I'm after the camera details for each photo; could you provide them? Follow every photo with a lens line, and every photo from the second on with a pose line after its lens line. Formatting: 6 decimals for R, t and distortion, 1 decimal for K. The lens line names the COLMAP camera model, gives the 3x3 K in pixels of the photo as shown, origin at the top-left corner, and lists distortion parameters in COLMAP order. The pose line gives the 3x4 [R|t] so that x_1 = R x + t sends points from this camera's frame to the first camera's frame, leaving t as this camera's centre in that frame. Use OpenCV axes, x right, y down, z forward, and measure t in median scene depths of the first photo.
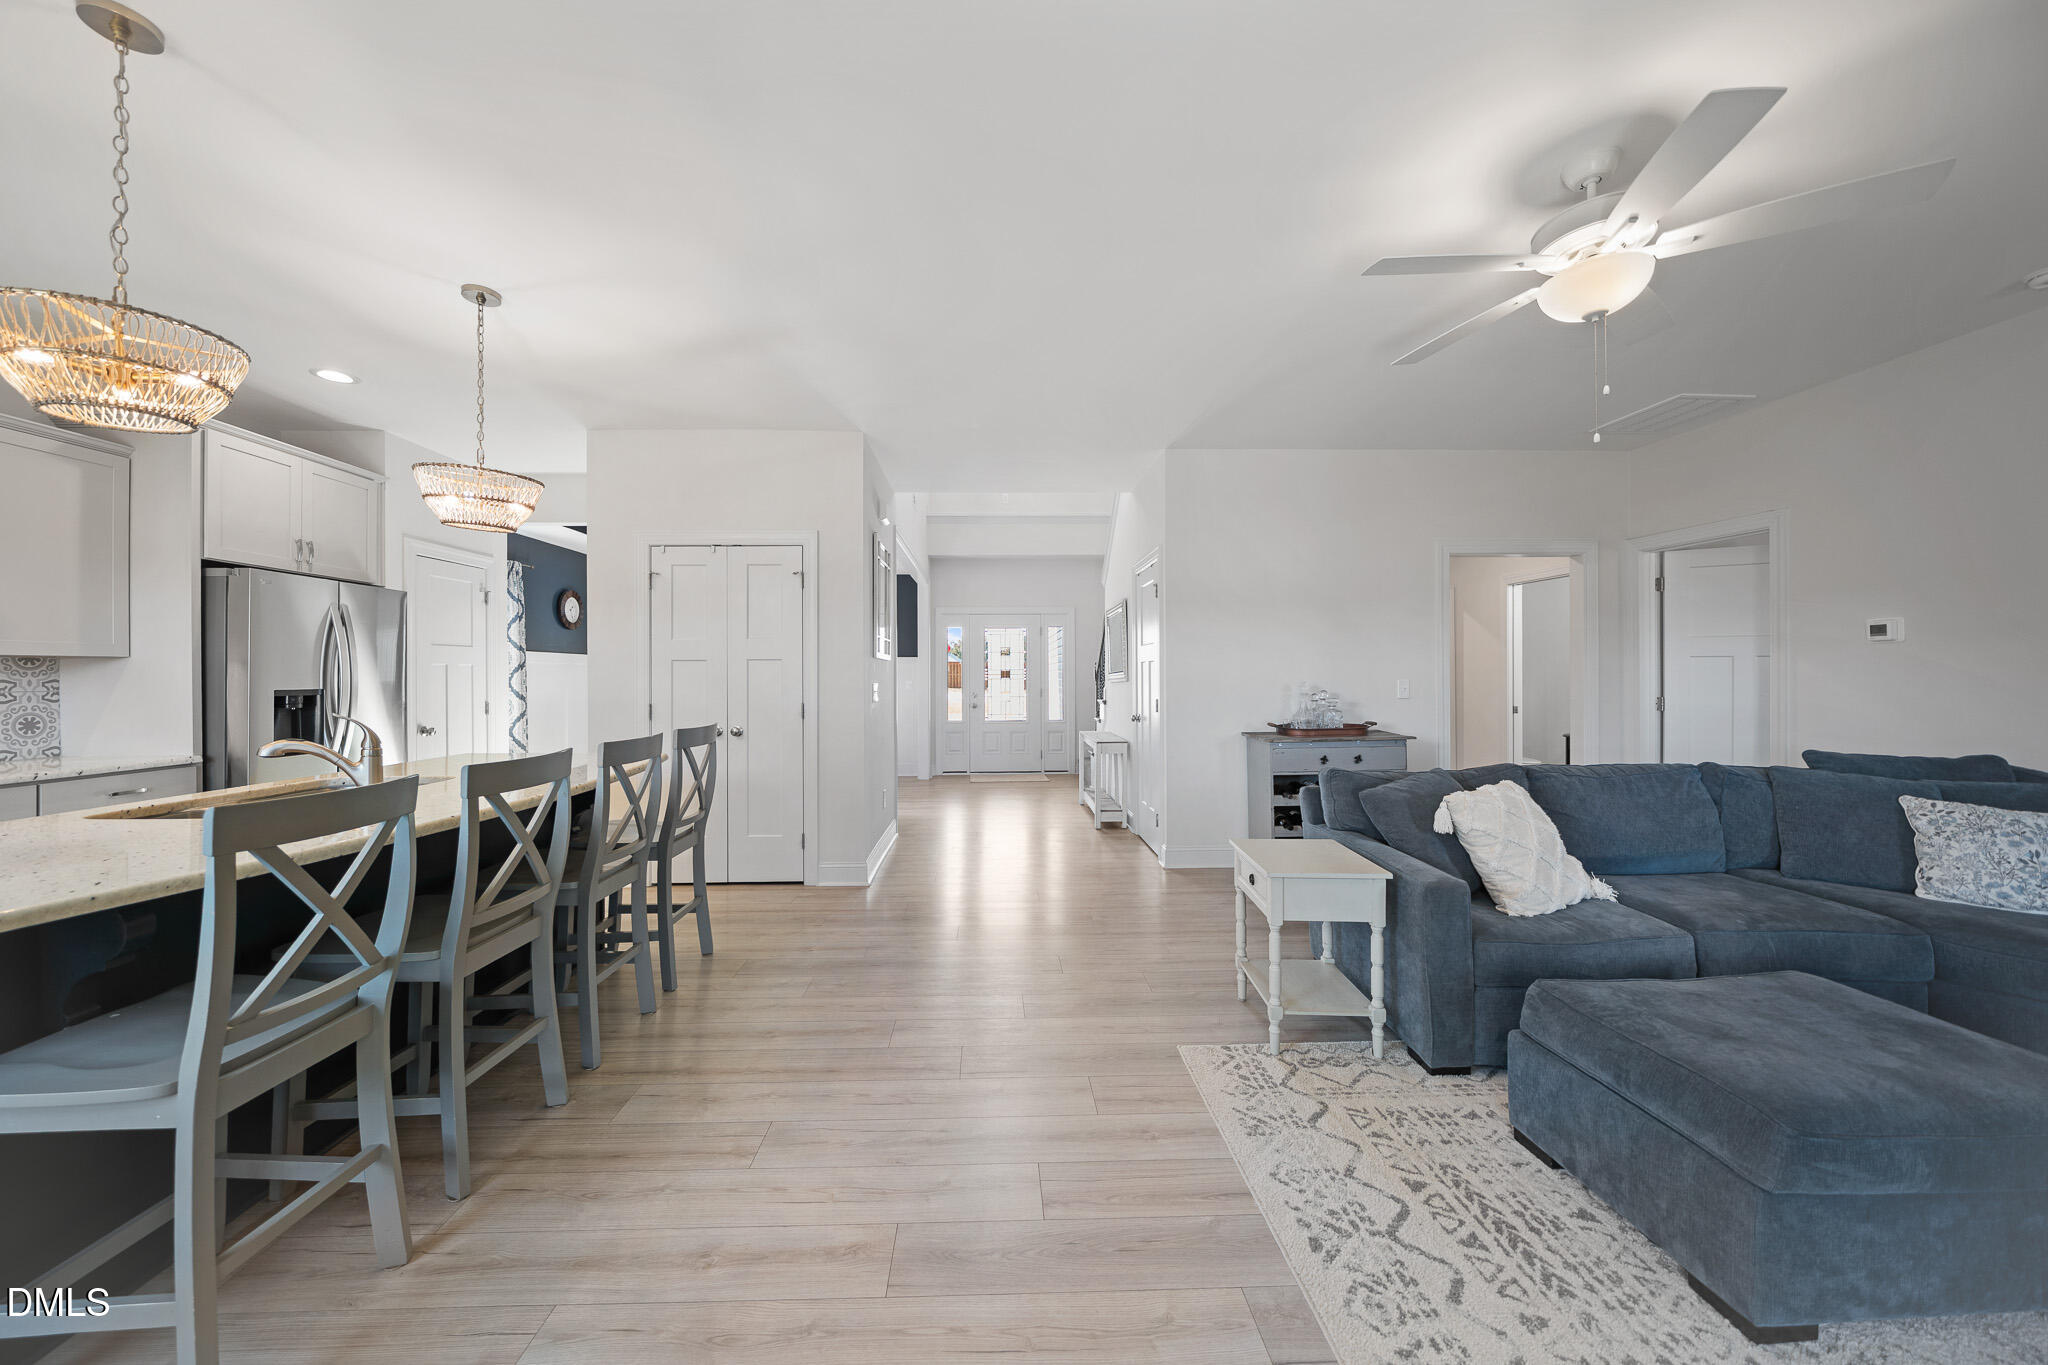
lens RADIAL K [[714.2, 0, 1018.1], [0, 714.2, 674.6], [0, 0, 1]] dist [0.000228, -0.000004]
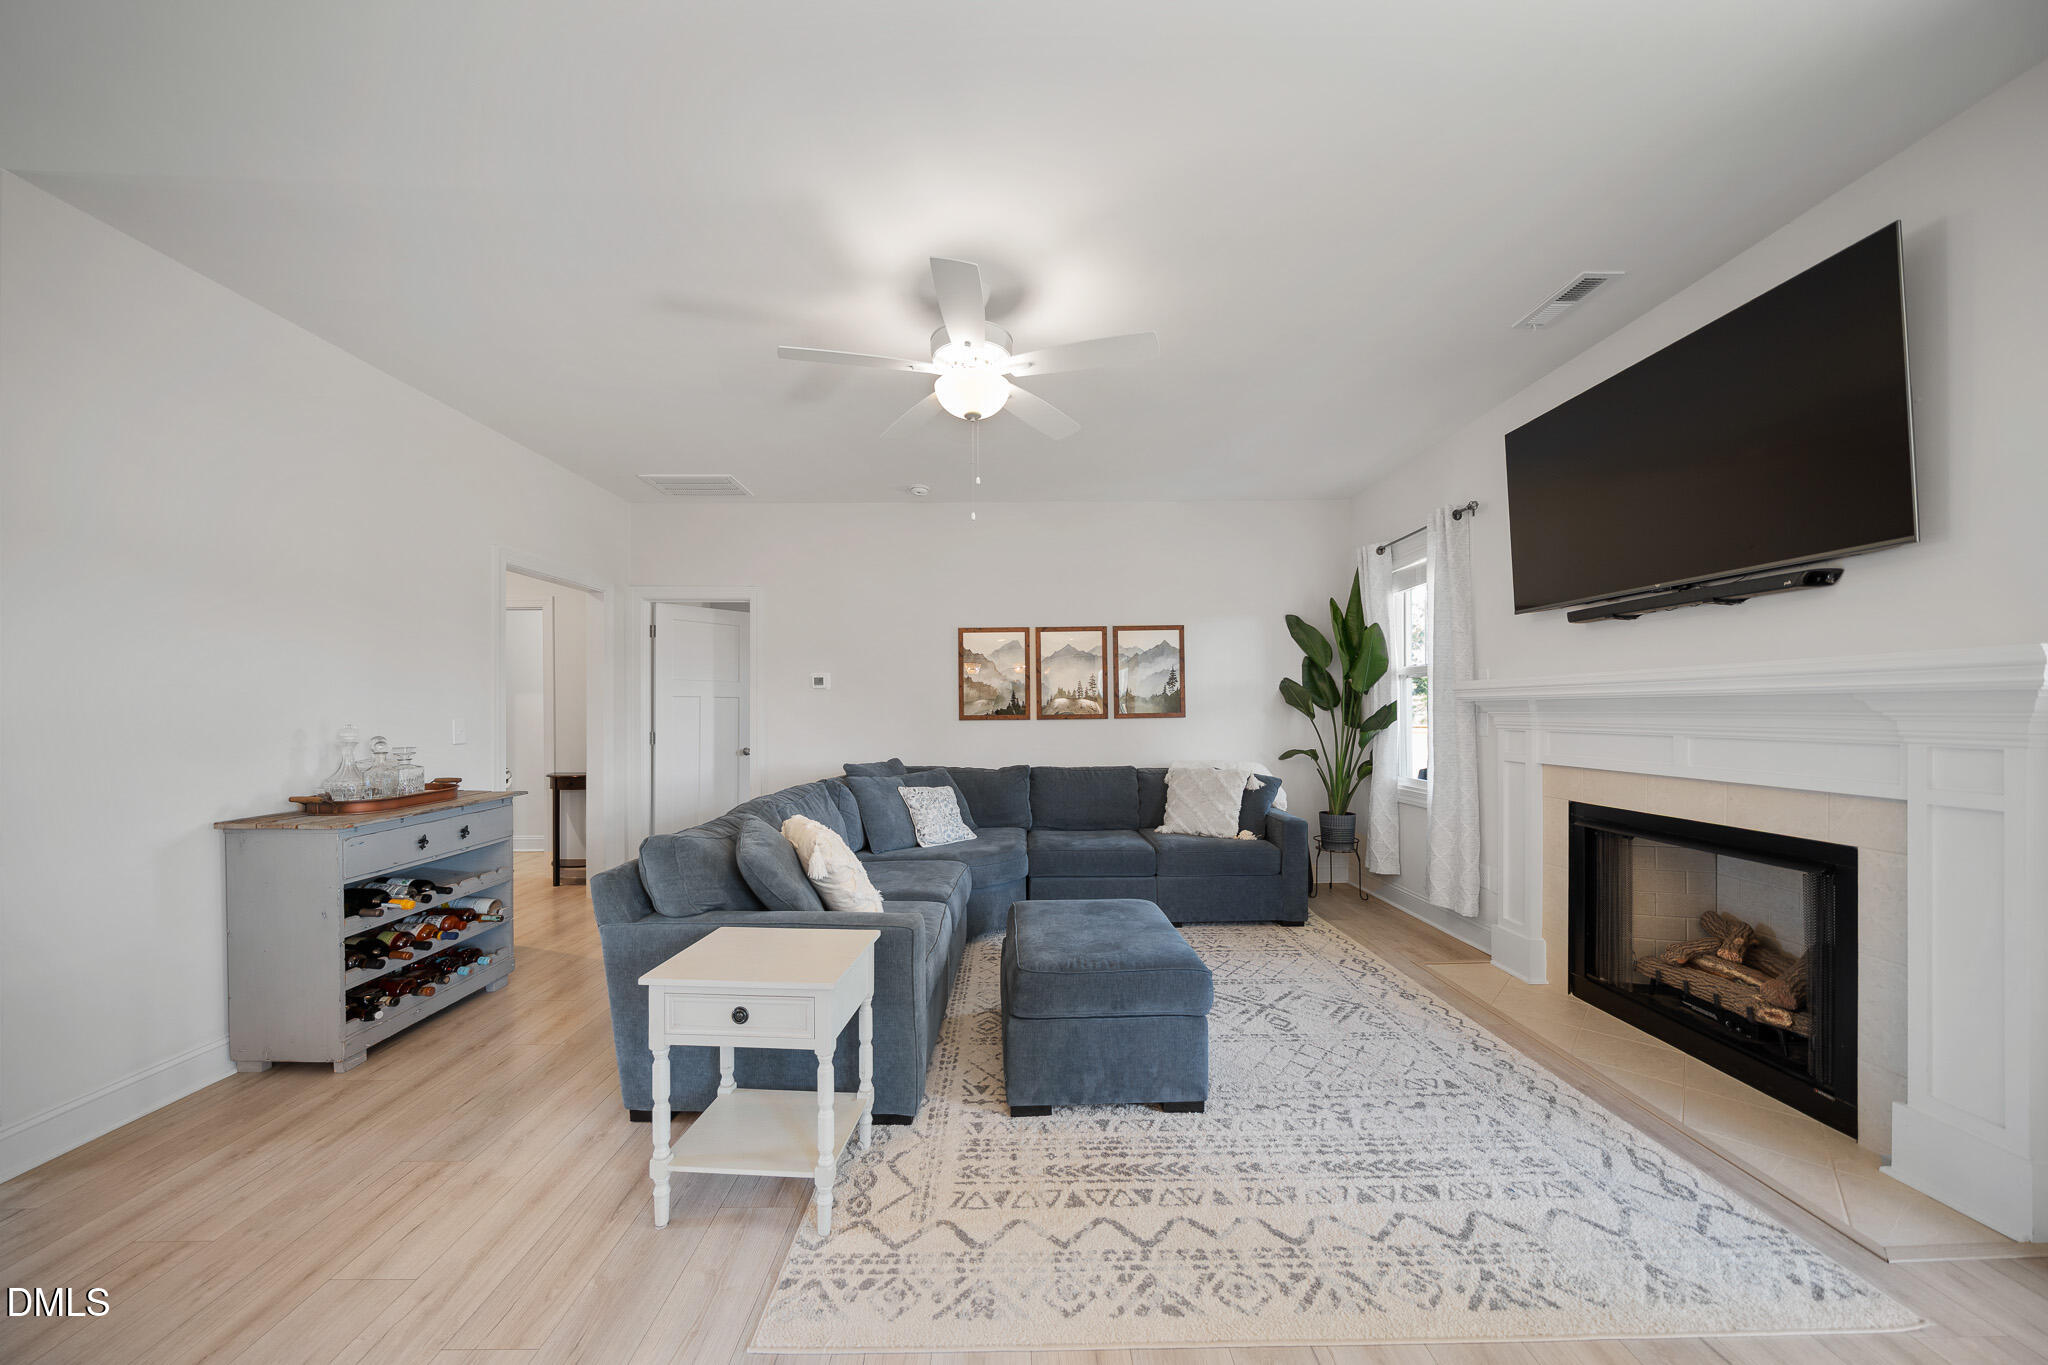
lens RADIAL K [[695.4, 0, 1019.3], [0, 695.4, 709.3], [0, 0, 1]] dist [-0.008841, -0.000027]
pose [[0.034006, 0.002692, 0.999418, -0.379175], [0.003904, 0.999988, -0.002826, 0.003463], [-0.999414, 0.003998, 0.033995, 0.877452]]
